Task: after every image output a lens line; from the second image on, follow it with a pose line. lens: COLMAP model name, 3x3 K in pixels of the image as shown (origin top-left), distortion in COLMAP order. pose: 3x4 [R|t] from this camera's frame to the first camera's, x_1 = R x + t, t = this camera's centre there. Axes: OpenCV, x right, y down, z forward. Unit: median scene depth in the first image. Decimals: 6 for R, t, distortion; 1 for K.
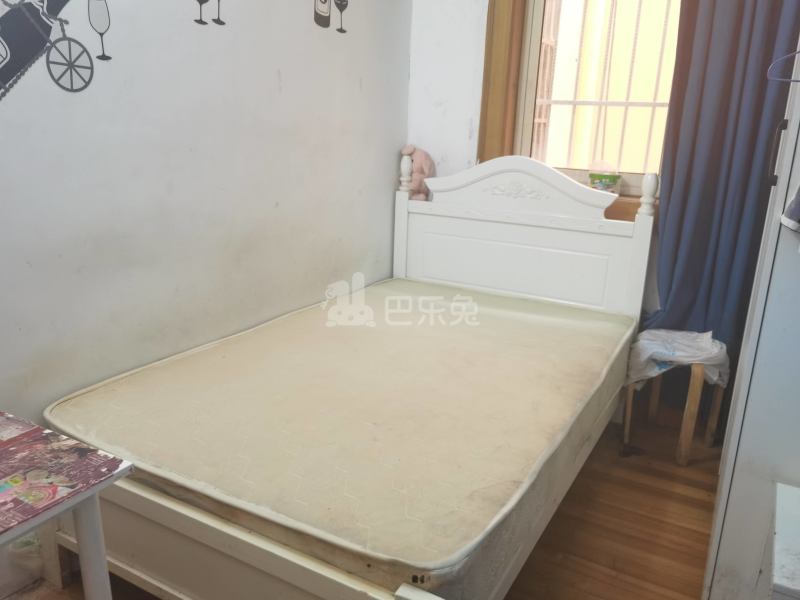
lens RADIAL K [[665.9, 0, 400.0], [0, 665.9, 300.0], [0, 0, 1]] dist [-0.008663, 0.111933]
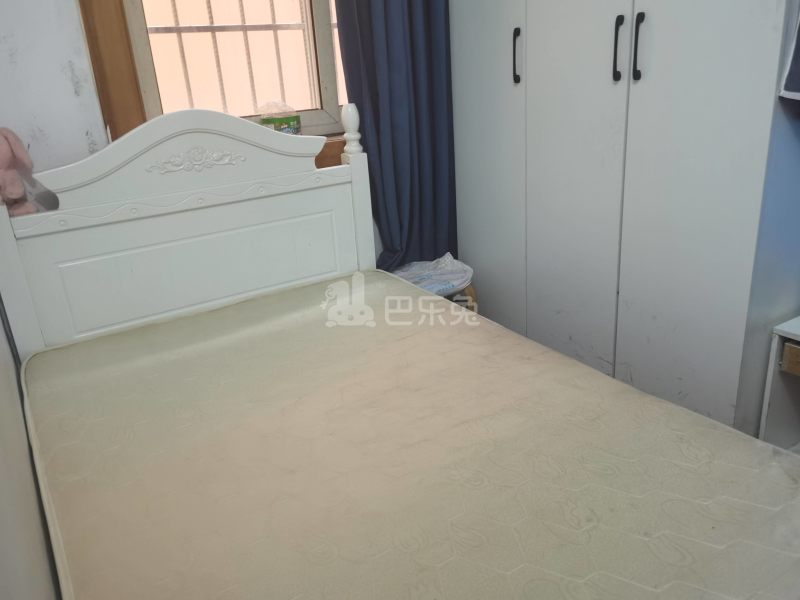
lens RADIAL K [[665.9, 0, 400.0], [0, 665.9, 300.0], [0, 0, 1]] dist [-0.008663, 0.111933]
pose [[0.481571, -0.366953, 0.795886, -0.348397], [0.319104, 0.919204, 0.230729, -0.128947], [-0.816249, 0.142858, 0.559758, 0.482732]]
